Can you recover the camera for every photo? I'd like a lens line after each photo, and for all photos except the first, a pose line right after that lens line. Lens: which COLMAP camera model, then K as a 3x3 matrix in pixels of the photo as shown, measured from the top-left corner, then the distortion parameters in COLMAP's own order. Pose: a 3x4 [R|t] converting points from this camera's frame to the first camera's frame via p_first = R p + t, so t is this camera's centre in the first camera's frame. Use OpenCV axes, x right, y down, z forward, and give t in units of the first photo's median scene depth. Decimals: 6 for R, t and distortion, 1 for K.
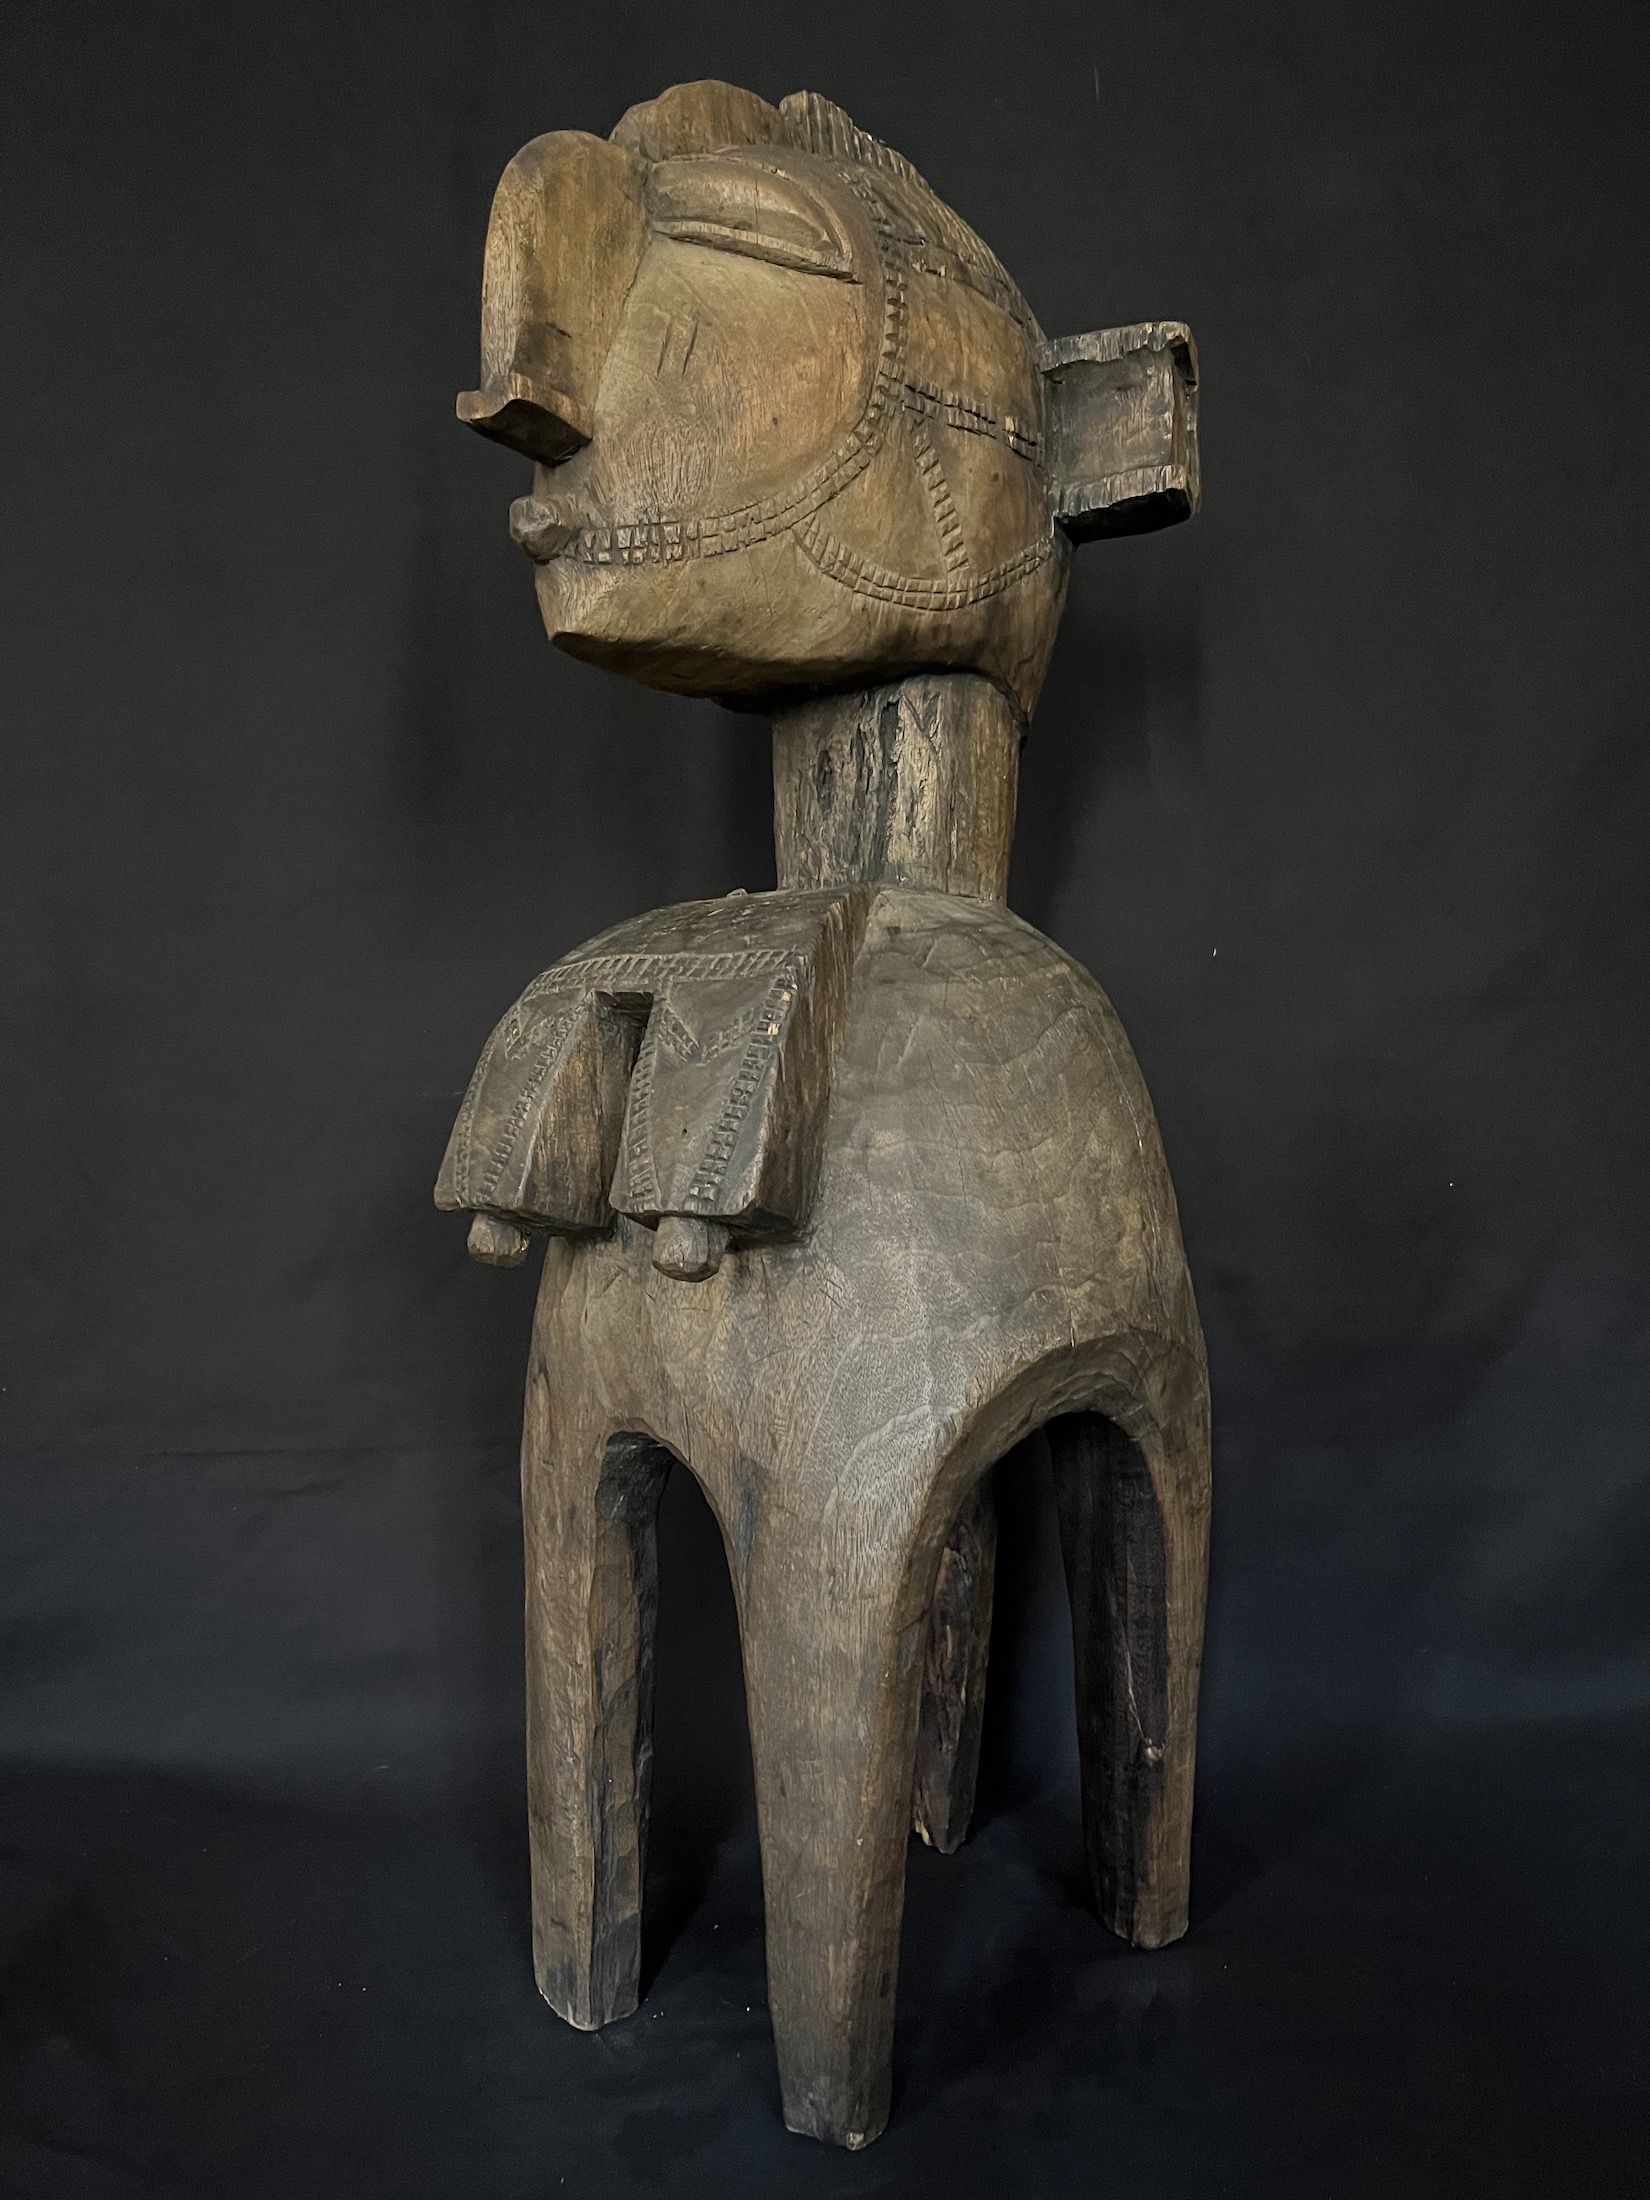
lens RADIAL K [[1735.5, 0, 832.0], [0, 1735.5, 1093.4], [0, 0, 1]] dist [0.038690, -0.004059]
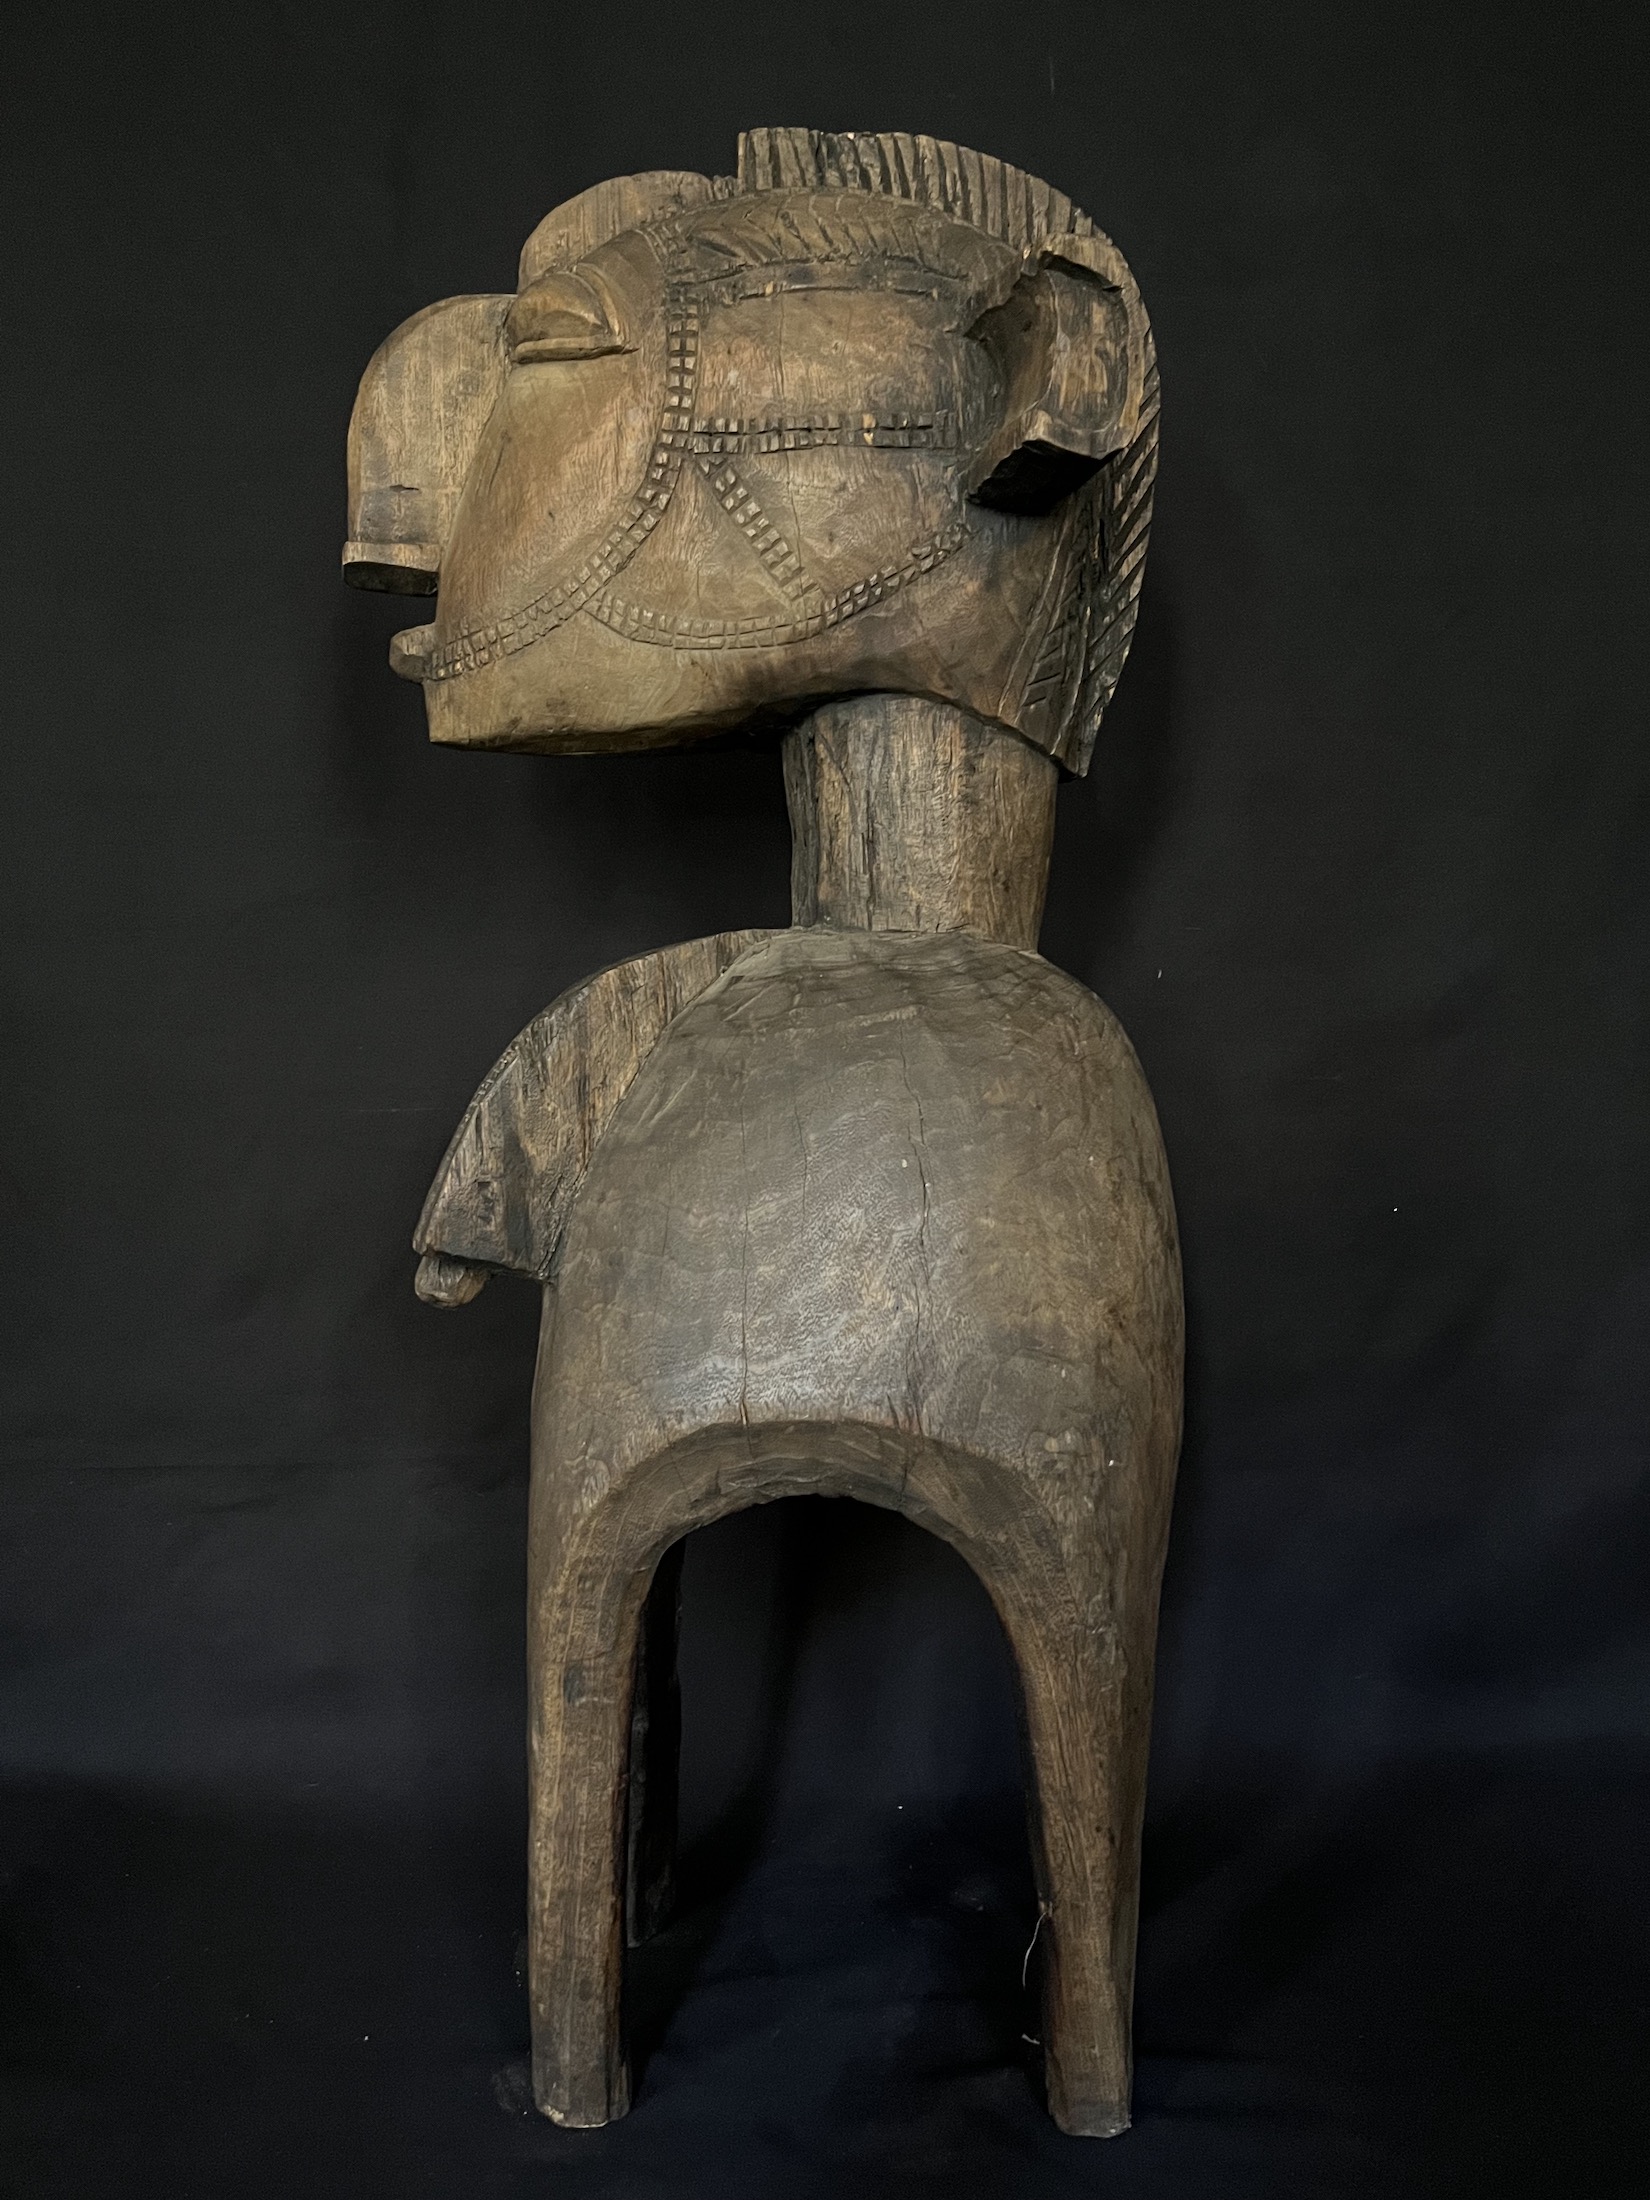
lens RADIAL K [[1735.5, 0, 817.5], [0, 1735.5, 1103.7], [0, 0, 1]] dist [0.038690, -0.004059]
pose [[0.667596, 0.027222, -0.744025, 0.836576], [0.001781, 0.999270, 0.038159, -0.062833], [0.744521, -0.026800, 0.667061, 0.381420]]
